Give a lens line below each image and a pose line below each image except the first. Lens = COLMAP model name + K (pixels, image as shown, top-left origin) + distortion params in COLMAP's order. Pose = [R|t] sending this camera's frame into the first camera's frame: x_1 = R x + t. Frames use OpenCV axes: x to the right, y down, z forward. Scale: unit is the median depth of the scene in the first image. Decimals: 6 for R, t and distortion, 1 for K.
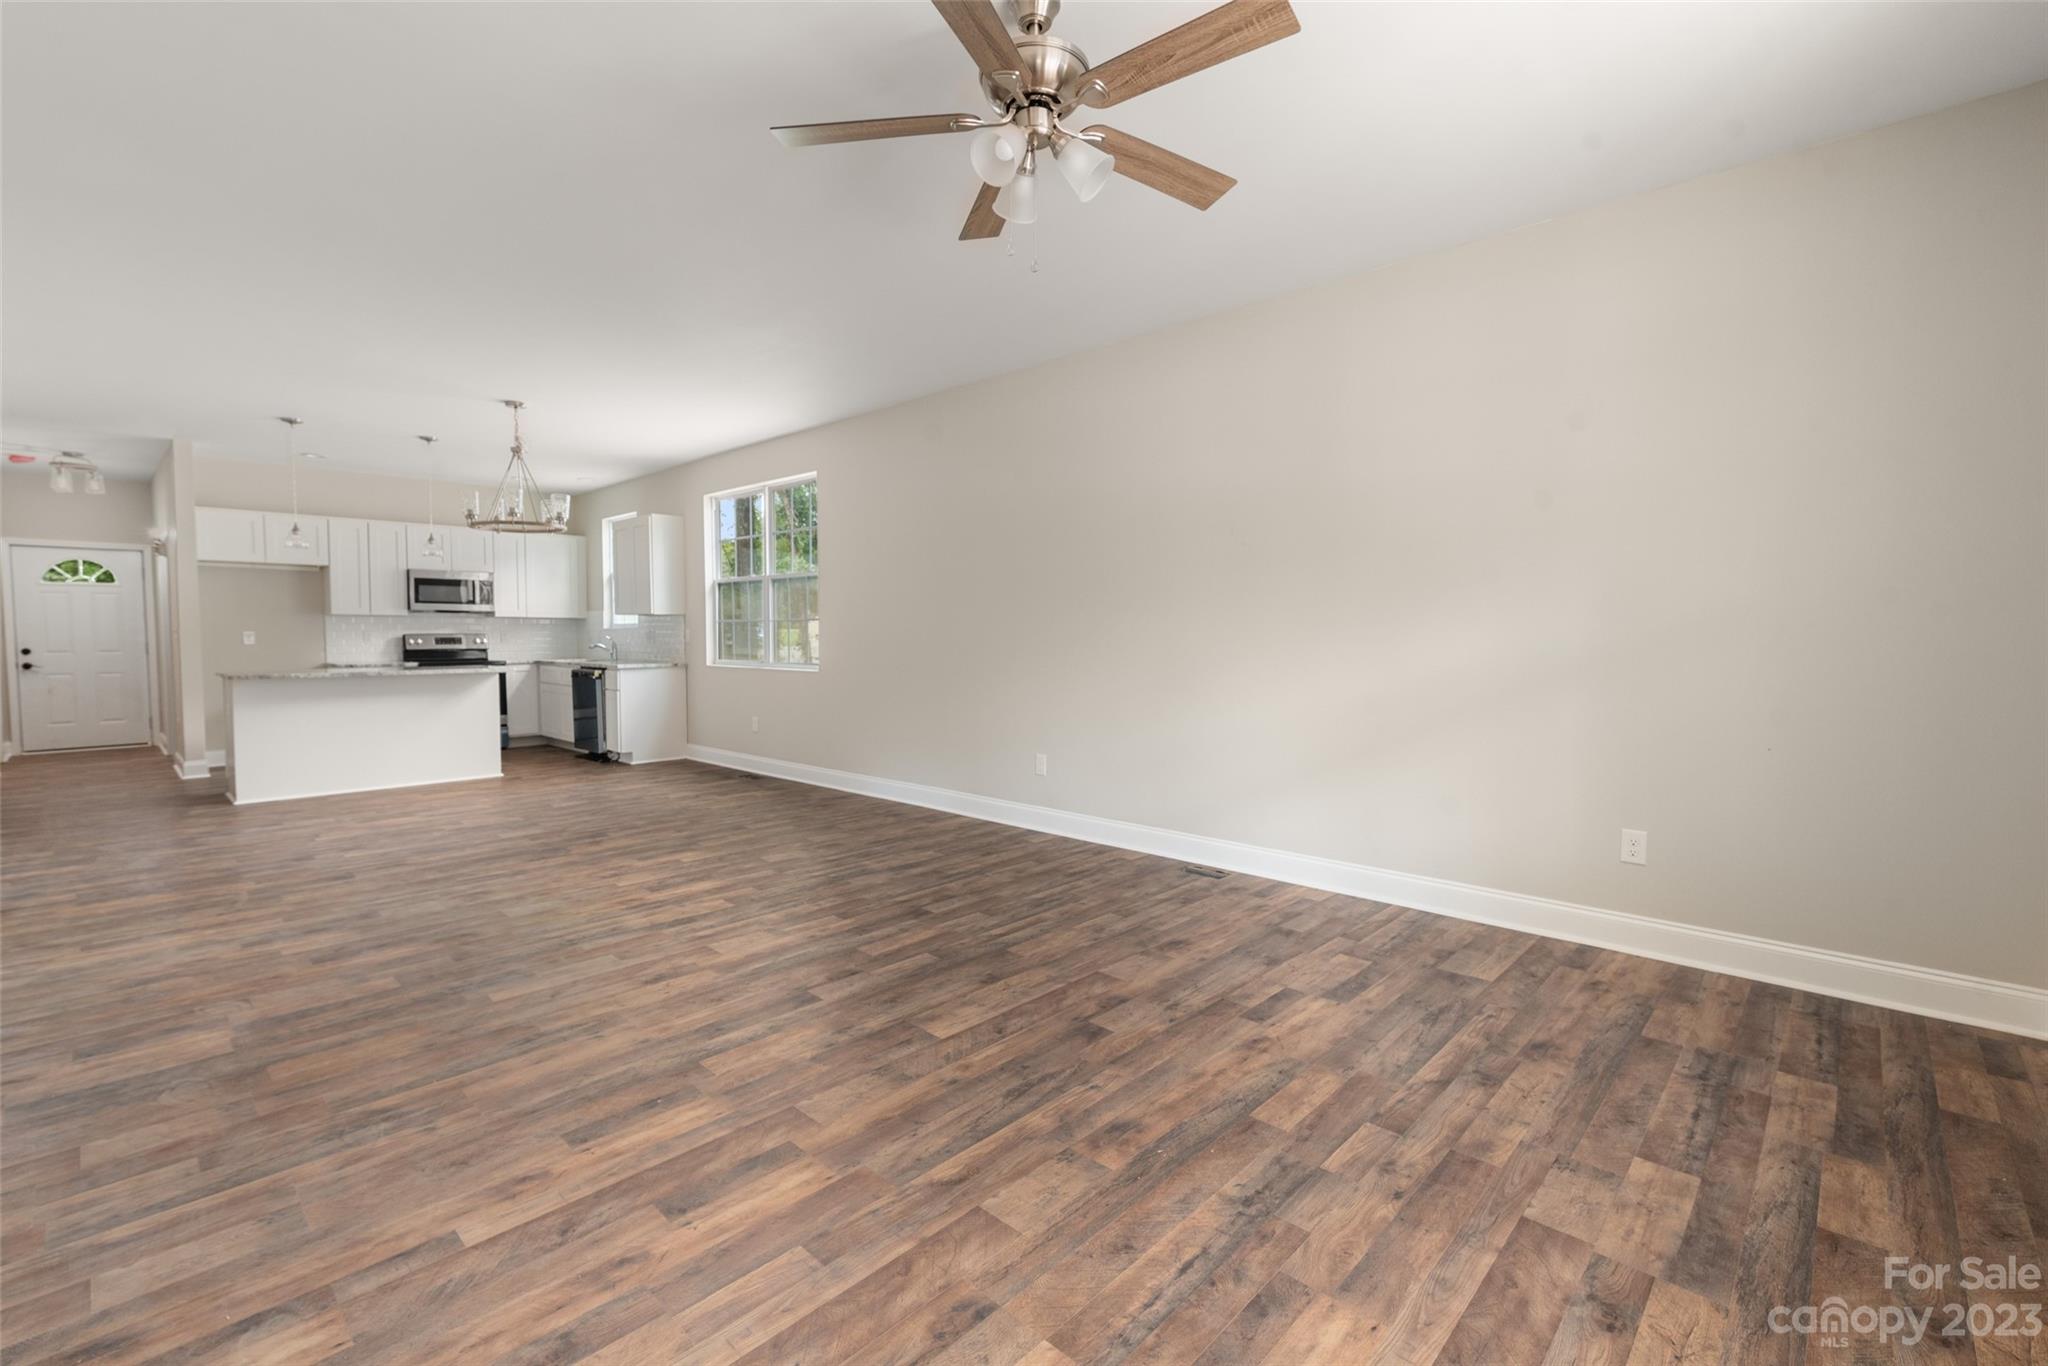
lens RADIAL K [[886.9, 0, 1016.3], [0, 886.9, 678.0], [0, 0, 1]] dist [0.000919, -0.000030]
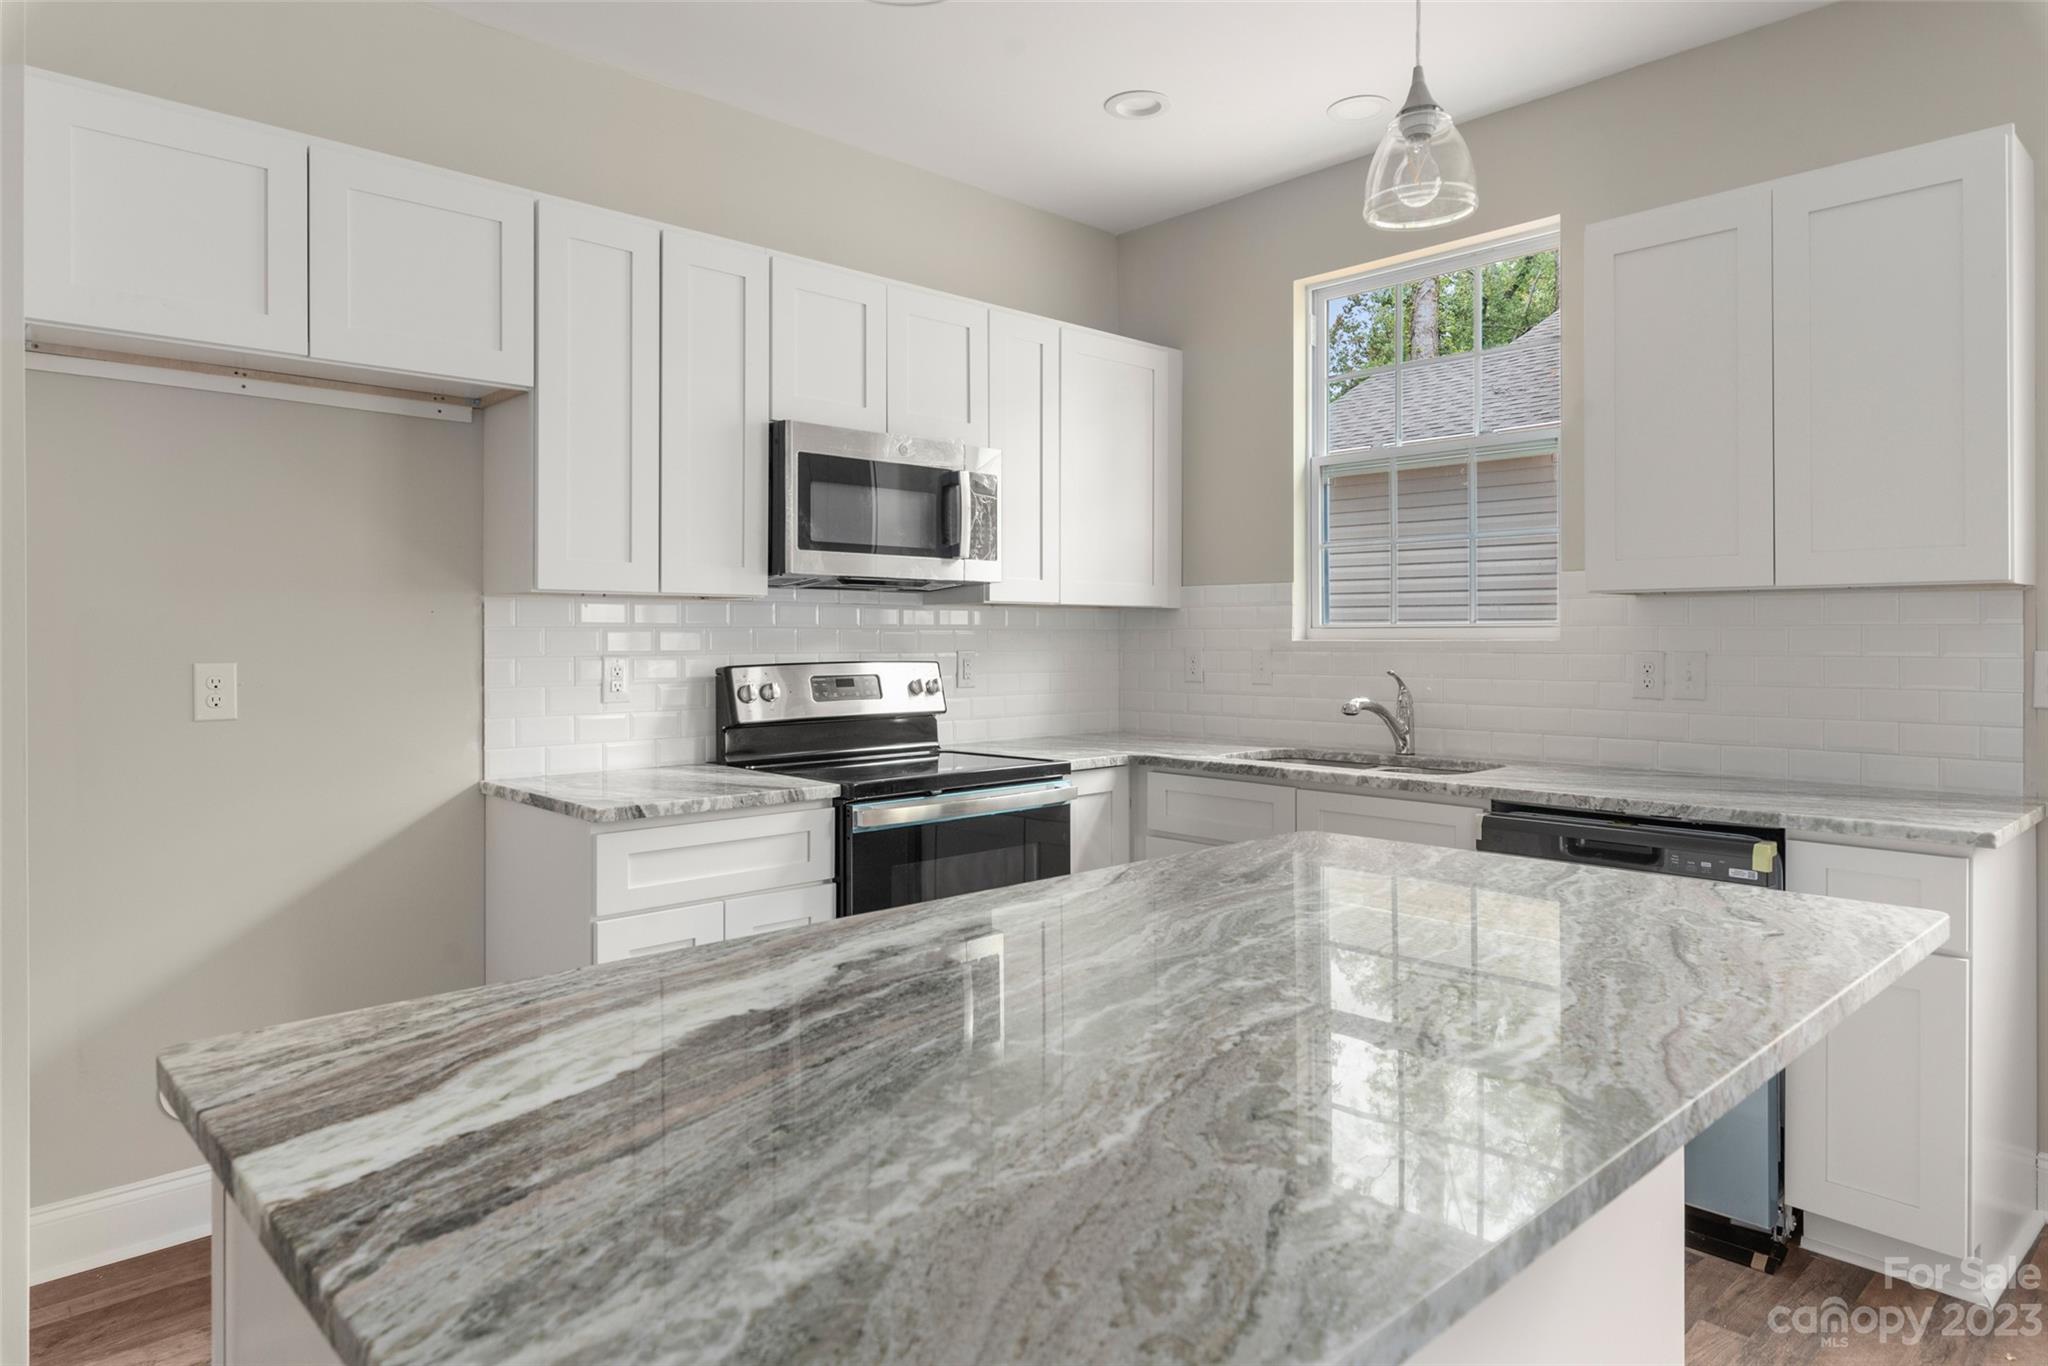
lens RADIAL K [[1238.9, 0, 1022.5], [0, 1238.9, 629.2], [0, 0, 1]] dist [-0.001524, -0.000333]
pose [[0.998731, -0.000711, -0.050356, -1.671616], [-0.002073, 0.998472, -0.055225, -0.114204], [0.050318, 0.055259, 0.997203, 1.804539]]
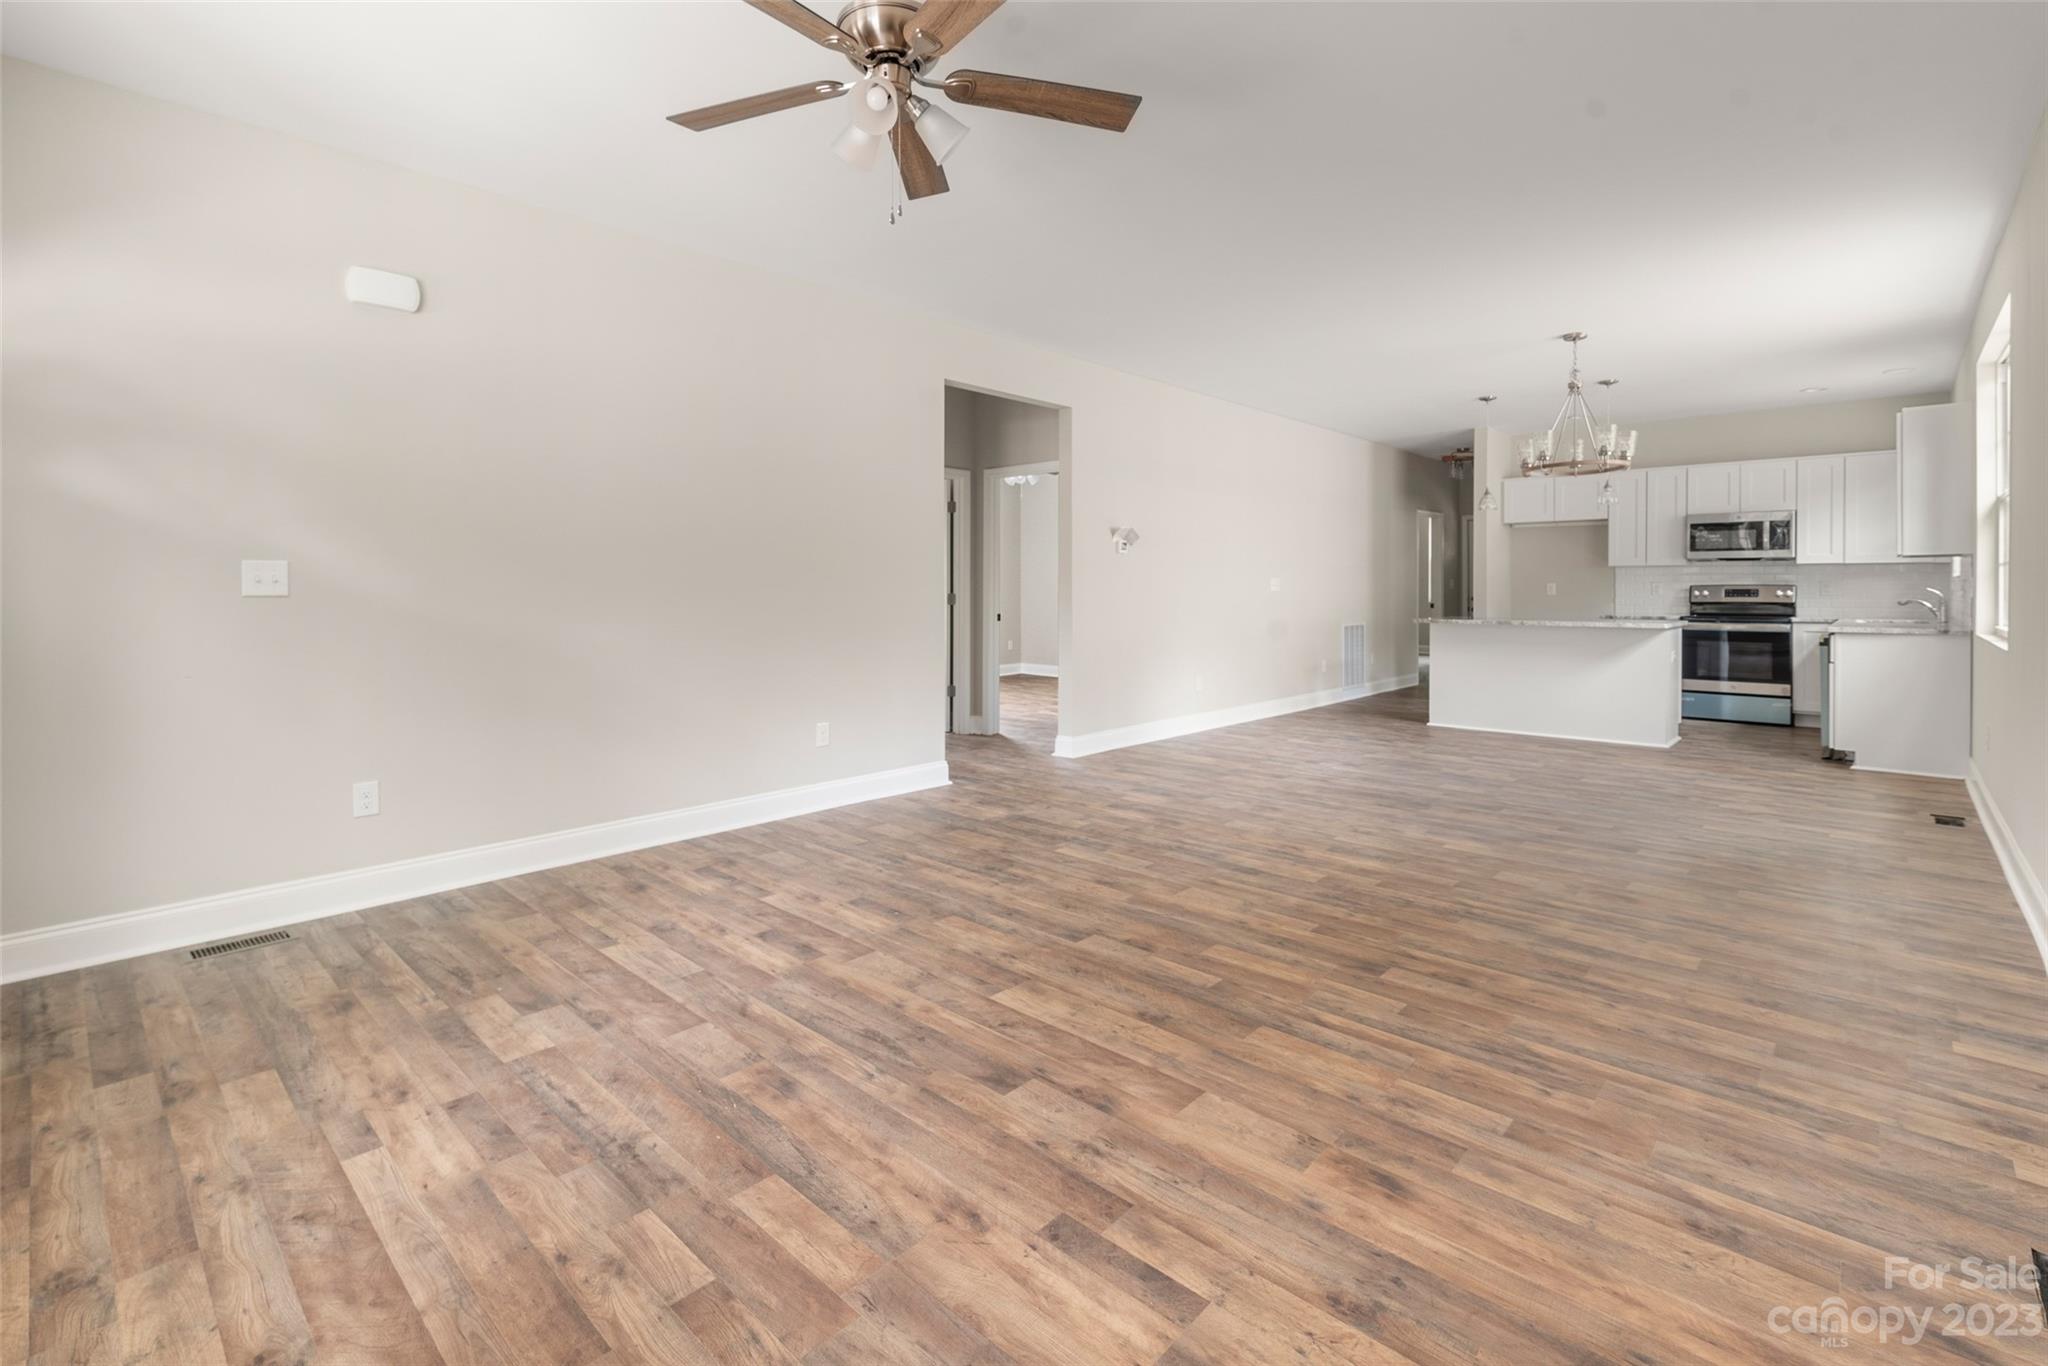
lens RADIAL K [[925.7, 0, 1014.7], [0, 925.7, 590.5], [0, 0, 1]] dist [0.000685, 0.000617]
pose [[0.006182, 0.003538, -0.999975, 0.782533], [-0.048099, 0.998837, 0.003236, -0.038283], [0.998823, 0.048078, 0.006345, 0.837148]]
